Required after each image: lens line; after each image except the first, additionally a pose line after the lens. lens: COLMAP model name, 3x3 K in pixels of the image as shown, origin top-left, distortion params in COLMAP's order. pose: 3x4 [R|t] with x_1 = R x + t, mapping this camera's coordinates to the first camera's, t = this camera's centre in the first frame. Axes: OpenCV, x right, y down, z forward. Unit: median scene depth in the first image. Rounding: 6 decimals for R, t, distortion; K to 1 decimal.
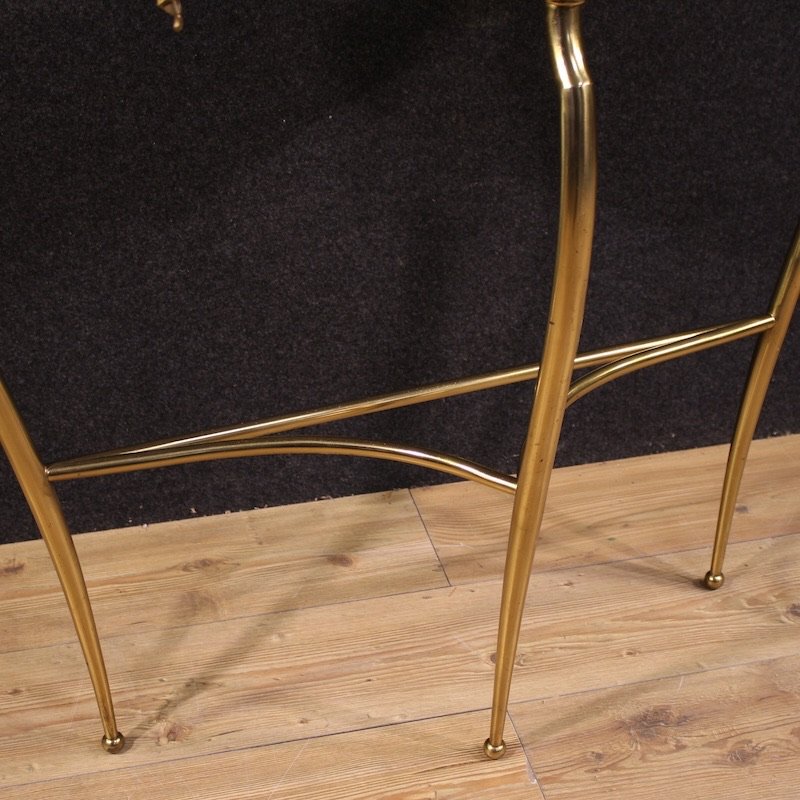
lens RADIAL K [[1604.1, 0, 415.4], [0, 1604.1, 401.3], [0, 0, 1]] dist [-0.064675, 0.000000]
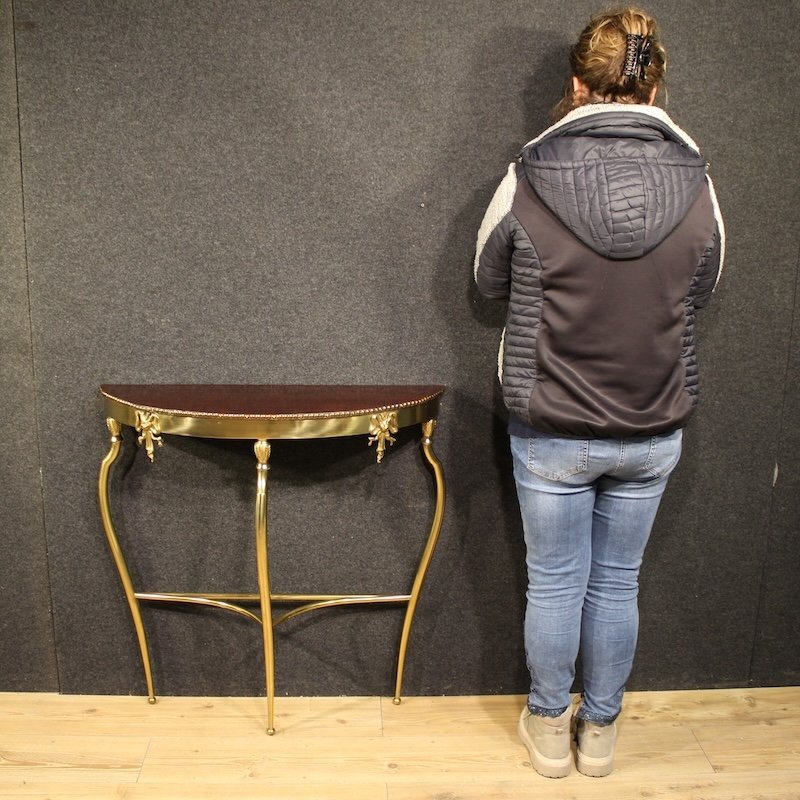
lens RADIAL K [[1012.7, 0, 403.6], [0, 1012.7, 400.7], [0, 0, 1]] dist [-0.131667, 0.000000]
pose [[0.981913, 0.067270, -0.176980, 0.282951], [-0.114917, 0.954631, -0.274726, 0.043674], [0.150470, 0.290095, 0.945095, -0.534790]]
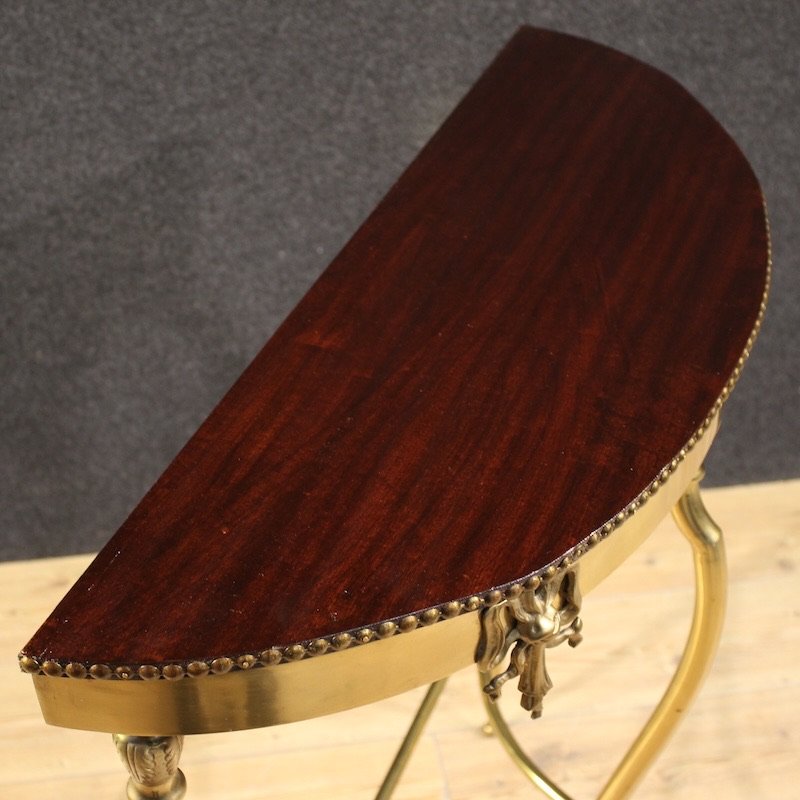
lens RADIAL K [[1419.1, 0, 405.0], [0, 1419.1, 405.7], [0, 0, 1]] dist [-0.077763, 0.000000]
pose [[0.997359, 0.054575, -0.047920, 0.067230], [-0.049208, 0.993061, 0.106810, -0.171920], [0.053416, -0.104170, 0.993124, -0.081899]]
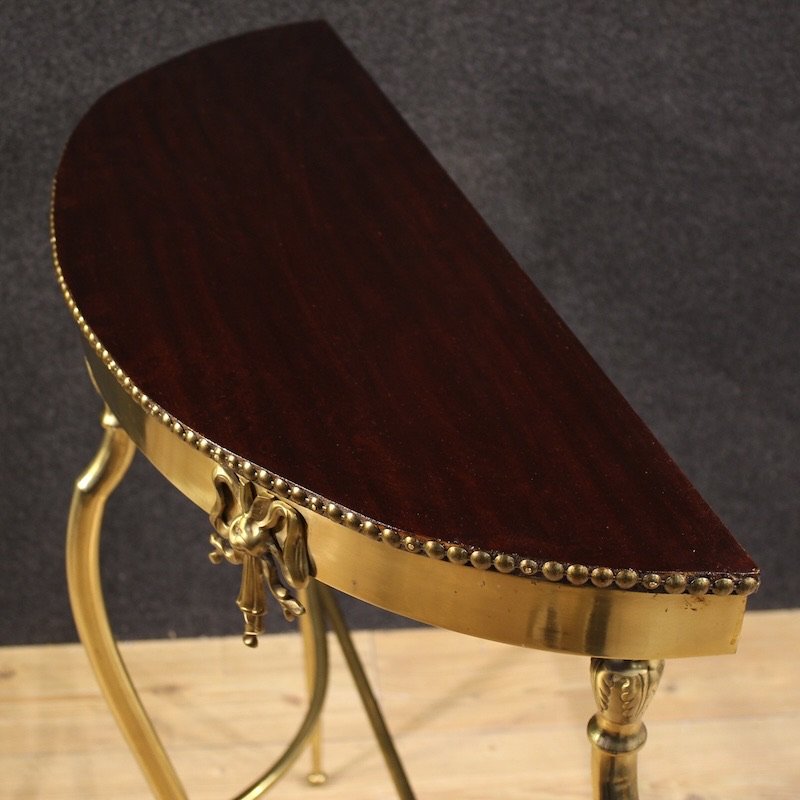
lens RADIAL K [[1604.1, 0, 414.0], [0, 1604.1, 411.7], [0, 0, 1]] dist [-0.064675, 0.000000]
pose [[0.990250, 0.097562, -0.099436, 0.132182], [-0.095039, 0.995027, 0.029816, -0.145326], [0.101850, -0.020075, 0.994597, -0.092784]]
